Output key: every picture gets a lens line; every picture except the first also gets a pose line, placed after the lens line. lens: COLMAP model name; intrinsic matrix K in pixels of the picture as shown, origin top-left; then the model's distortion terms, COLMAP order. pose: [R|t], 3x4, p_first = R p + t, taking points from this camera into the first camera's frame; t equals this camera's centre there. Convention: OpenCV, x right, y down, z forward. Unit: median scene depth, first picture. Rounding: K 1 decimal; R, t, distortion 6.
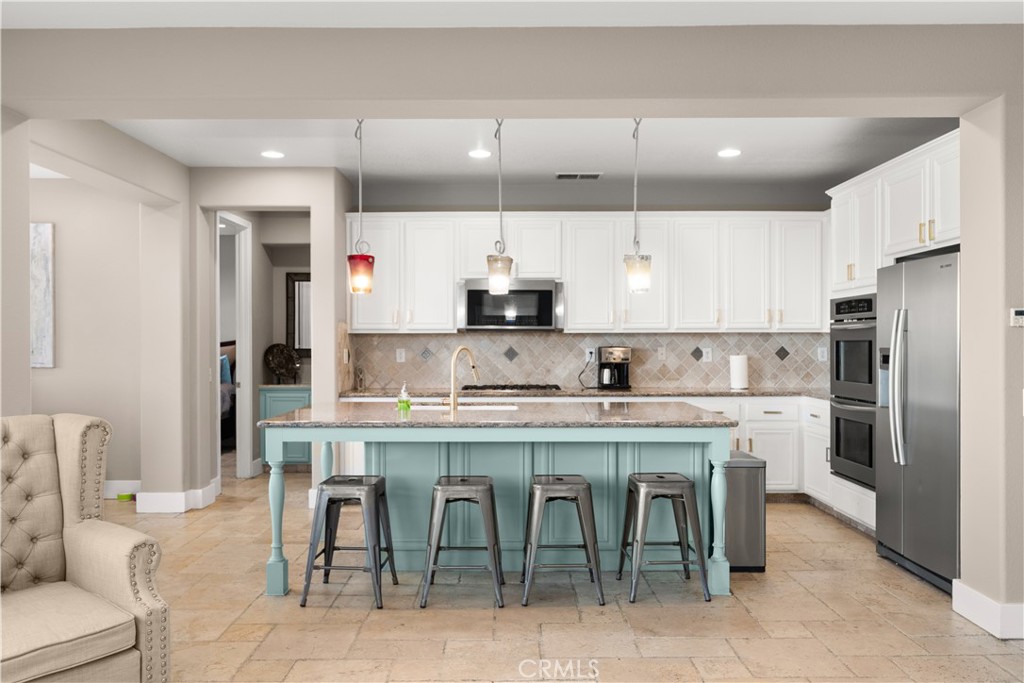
lens RADIAL K [[786.7, 0, 521.7], [0, 786.7, 344.2], [0, 0, 1]] dist [-0.012935, 0.010758]
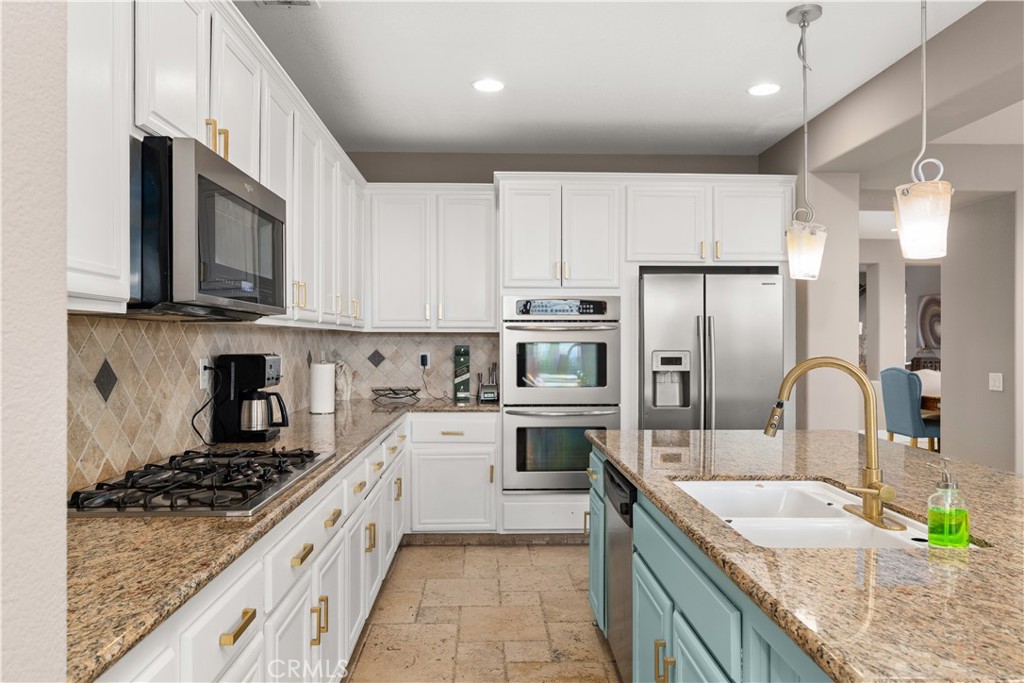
lens RADIAL K [[702.4, 0, 505.9], [0, 702.4, 339.7], [0, 0, 1]] dist [-0.002398, 0.001205]
pose [[-0.011273, 0.003703, 0.999930, -0.342194], [-0.000774, 0.999993, -0.003712, -0.003979], [-0.999936, -0.000816, -0.011270, 0.876447]]
